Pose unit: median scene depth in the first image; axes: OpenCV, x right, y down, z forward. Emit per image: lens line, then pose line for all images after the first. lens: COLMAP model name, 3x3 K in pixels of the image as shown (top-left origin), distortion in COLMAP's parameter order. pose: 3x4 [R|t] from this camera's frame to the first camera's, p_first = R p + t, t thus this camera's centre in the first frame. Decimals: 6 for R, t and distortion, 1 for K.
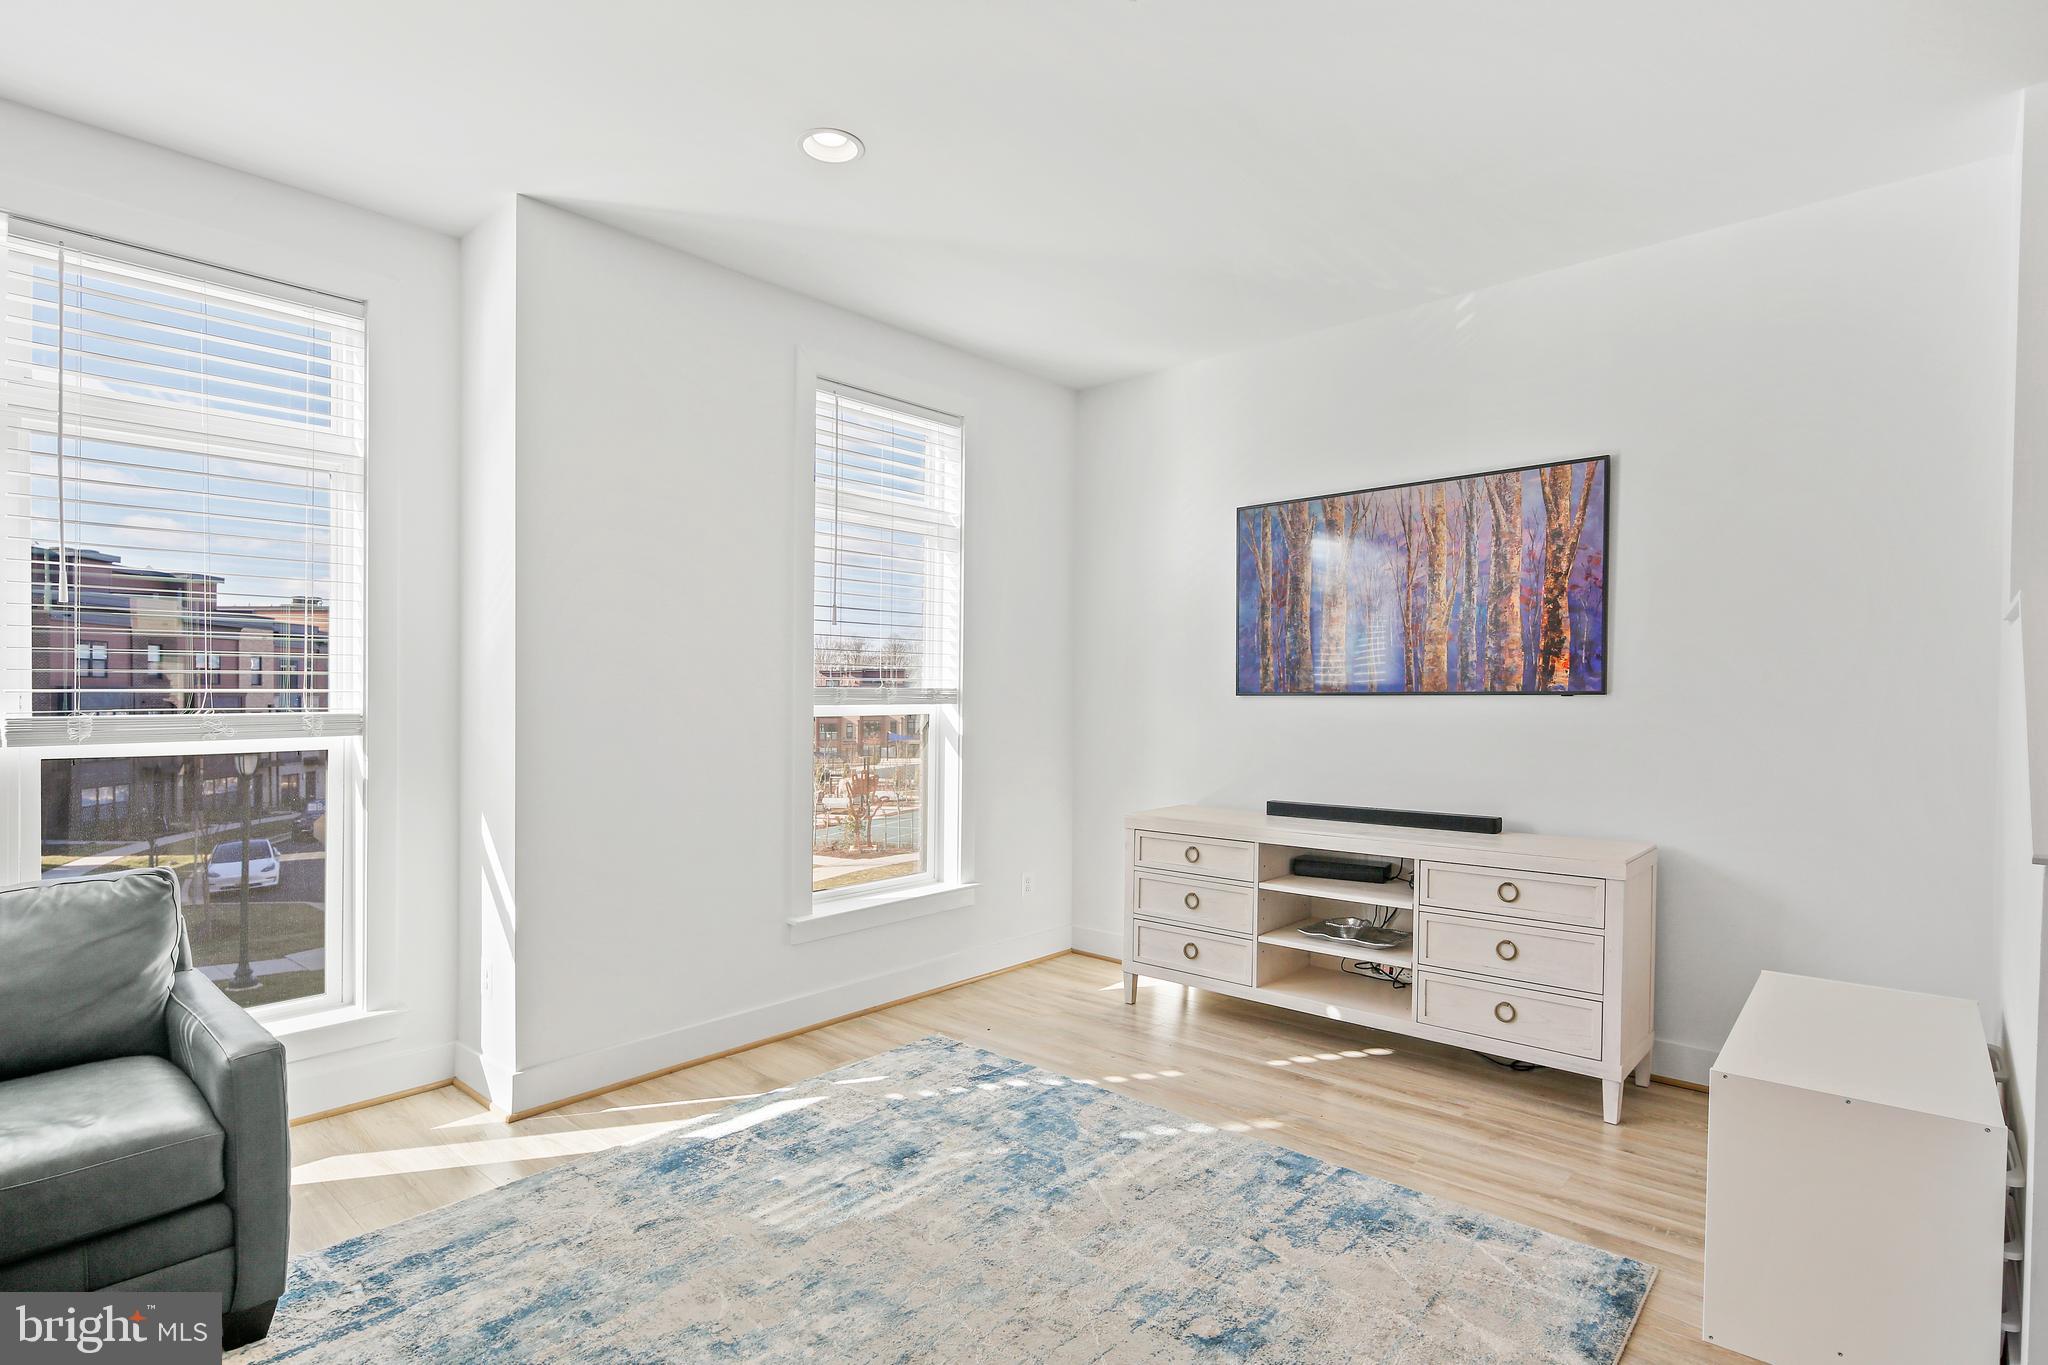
lens RADIAL K [[1029.3, 0, 1031.3], [0, 1029.3, 707.4], [0, 0, 1]] dist [0.002687, -0.004678]
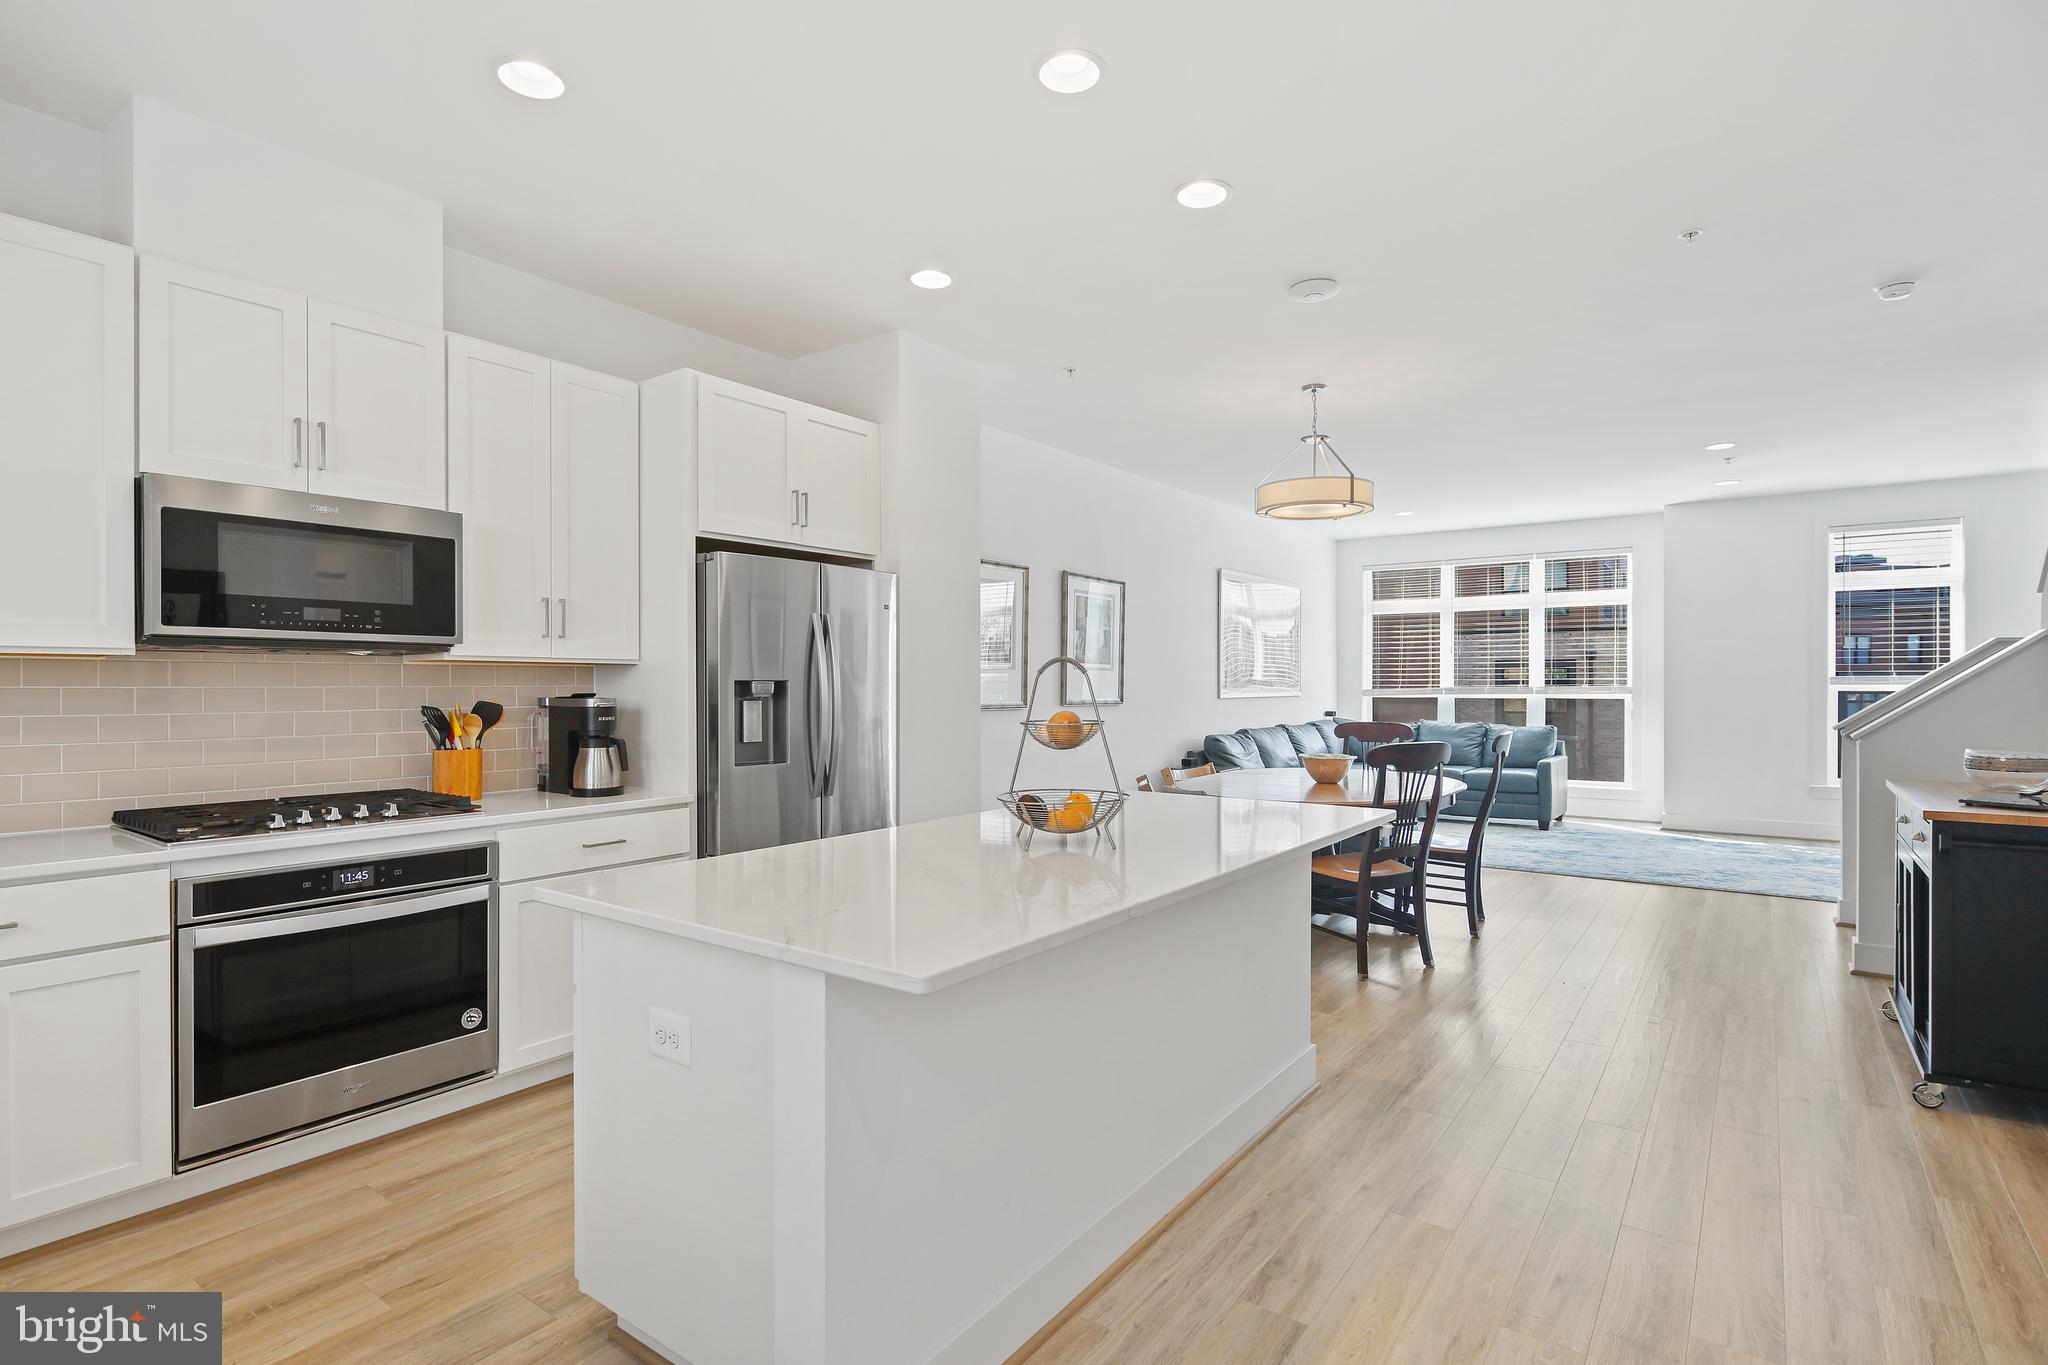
lens RADIAL K [[1029.3, 0, 1005.6], [0, 1029.3, 689.8], [0, 0, 1]] dist [0.002687, -0.004678]
pose [[0.084913, 0.008540, -0.996352, 2.156689], [-0.010007, 0.999920, 0.007718, 0.010915], [0.996338, 0.009315, 0.084991, -1.045534]]
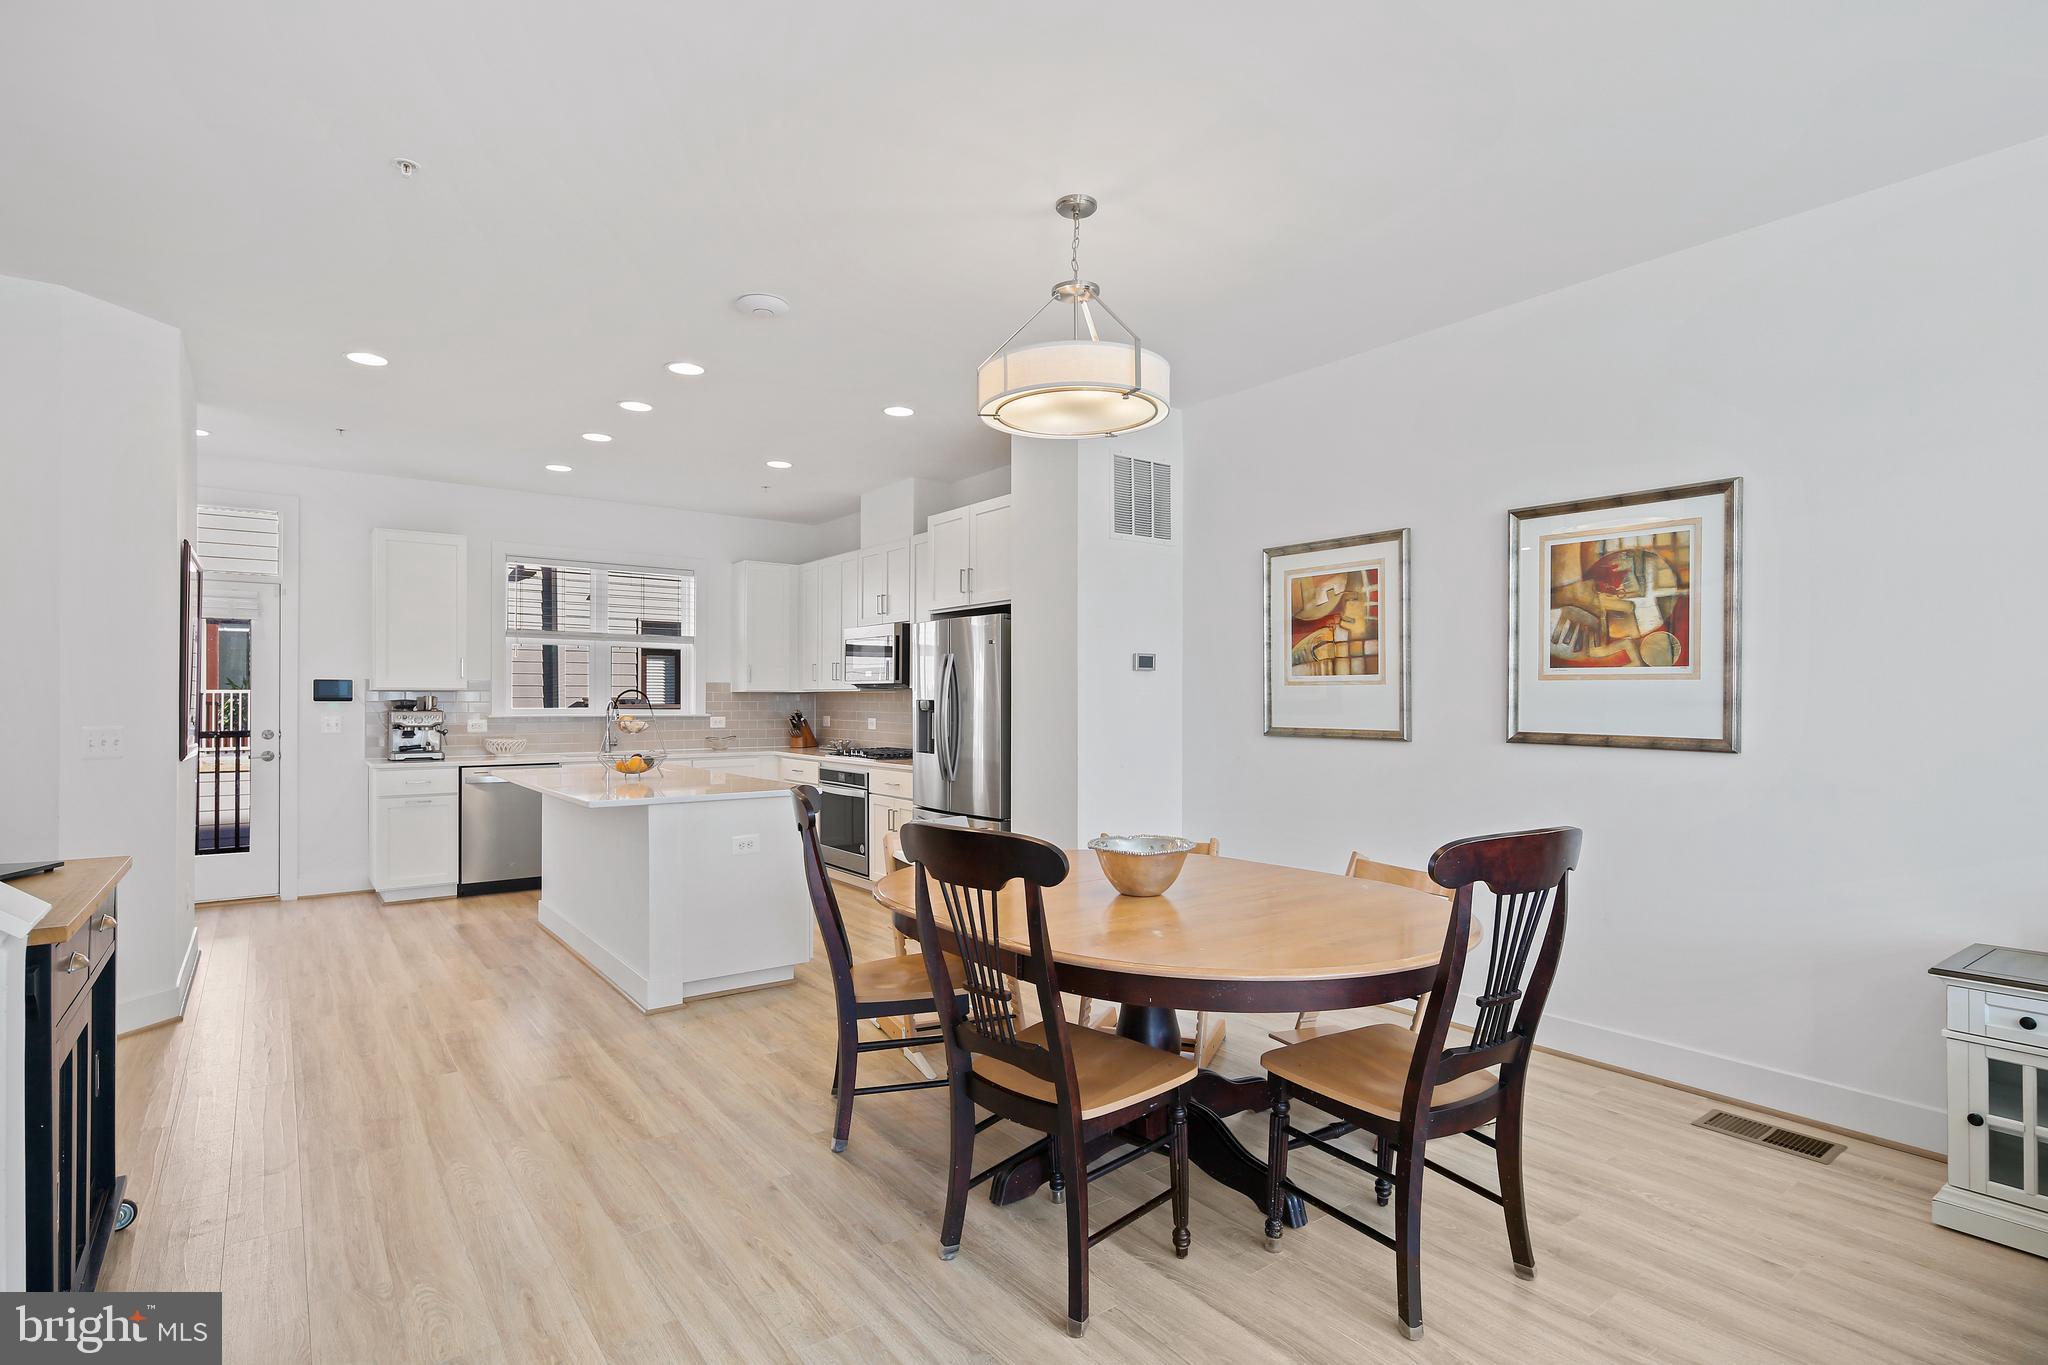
lens RADIAL K [[1029.3, 0, 1036.6], [0, 1029.3, 691.5], [0, 0, 1]] dist [0.002687, -0.004678]
pose [[-0.976628, 0.004530, 0.214889, 0.352552], [0.005463, 0.999978, 0.003750, -0.010507], [-0.214867, 0.004837, -0.976631, 0.572526]]
